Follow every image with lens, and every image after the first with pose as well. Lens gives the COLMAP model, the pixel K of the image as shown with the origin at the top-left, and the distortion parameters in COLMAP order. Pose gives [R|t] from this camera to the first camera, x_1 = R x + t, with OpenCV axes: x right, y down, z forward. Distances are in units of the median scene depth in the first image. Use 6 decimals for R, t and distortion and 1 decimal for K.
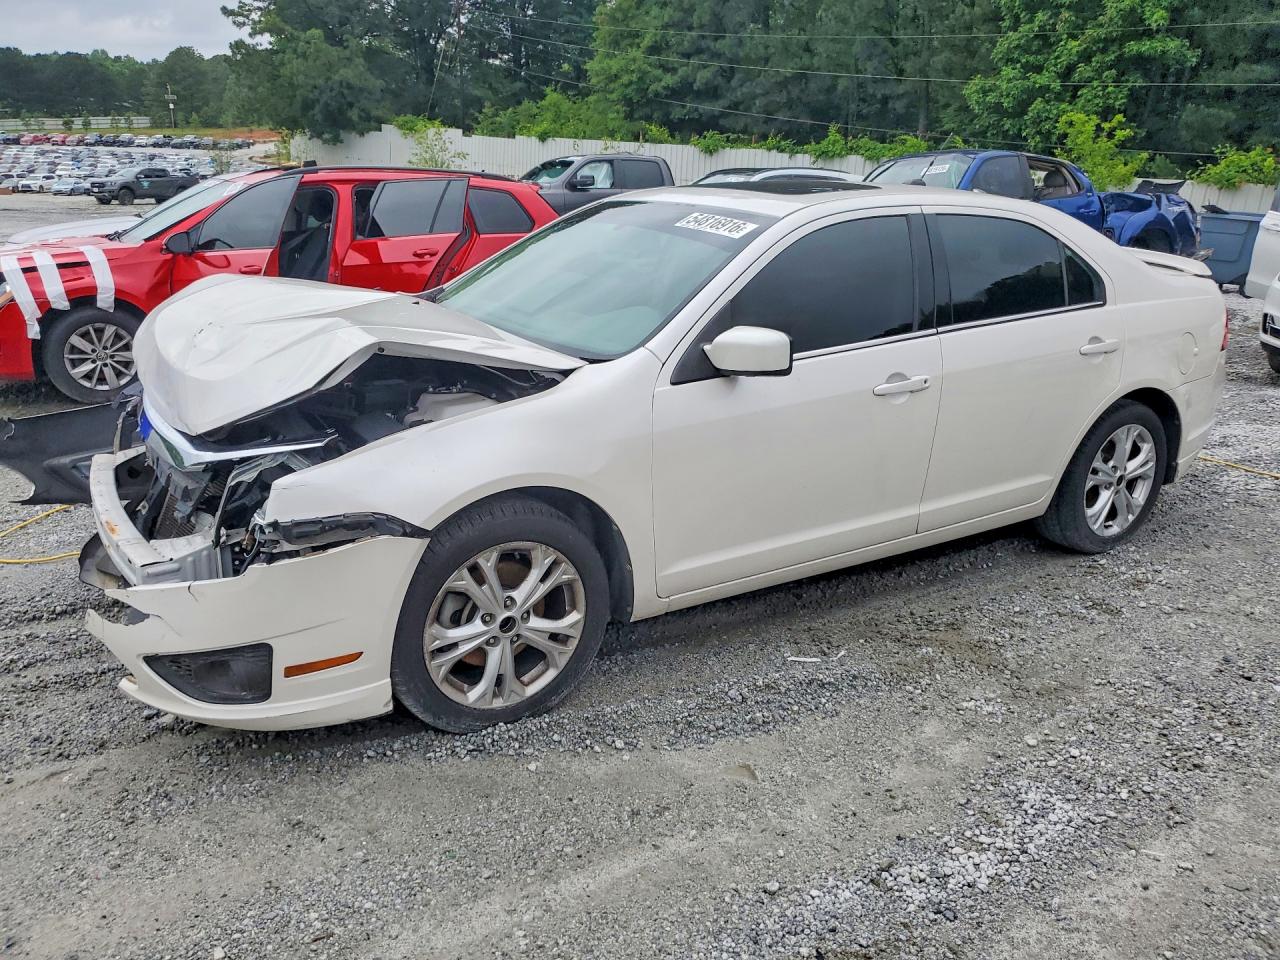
lens RADIAL K [[944.8, 0, 635.5], [0, 944.8, 472.8], [0, 0, 1]] dist [-0.011912, 0.020548]
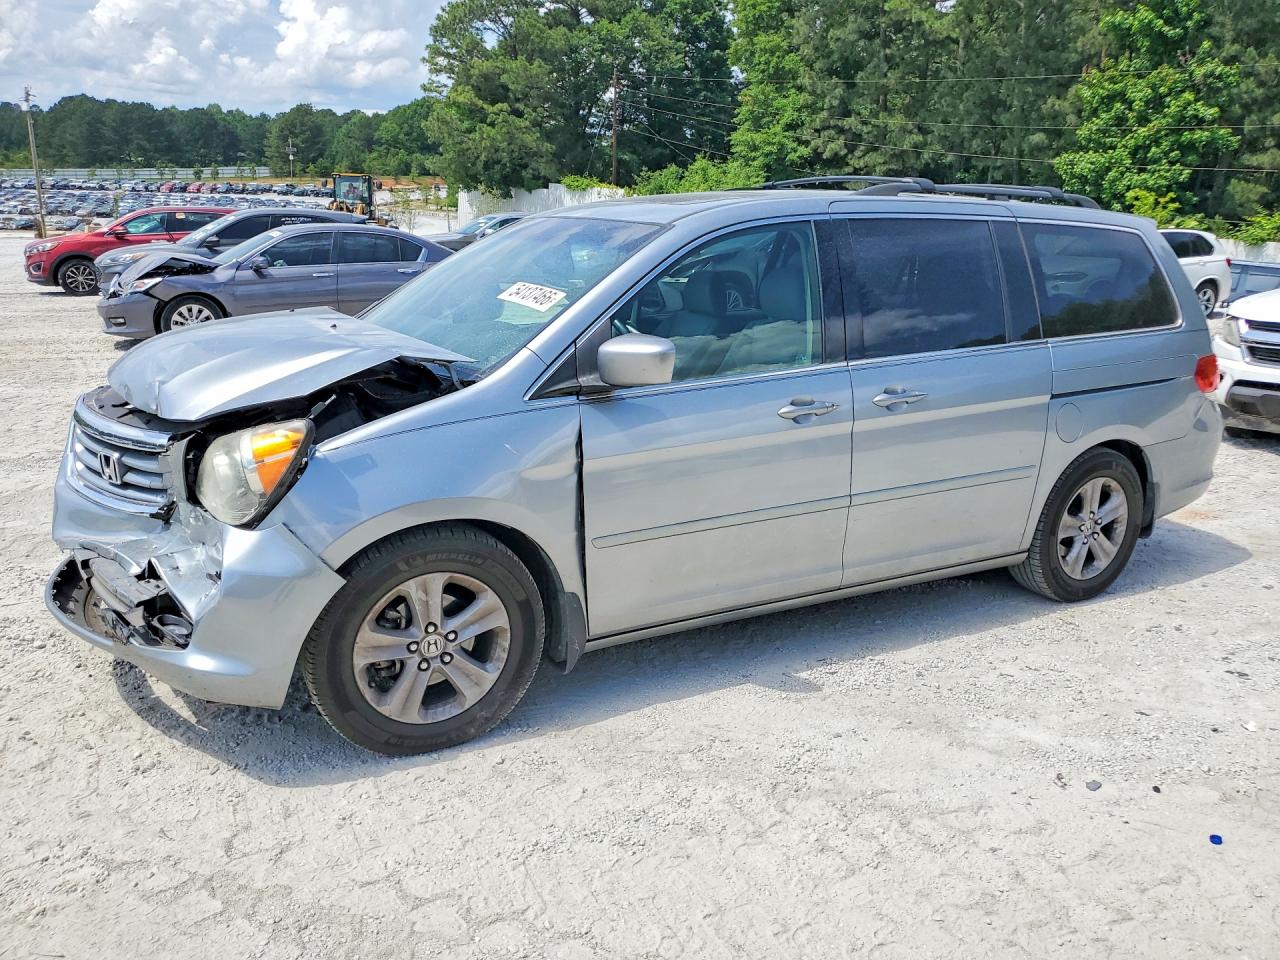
lens RADIAL K [[944.8, 0, 644.1], [0, 944.8, 486.4], [0, 0, 1]] dist [-0.011912, 0.020548]
pose [[0.997921, 0.028828, -0.057634, -0.085091], [-0.030875, 0.998912, -0.034947, 0.062991], [0.056563, 0.036654, 0.997726, -0.205303]]
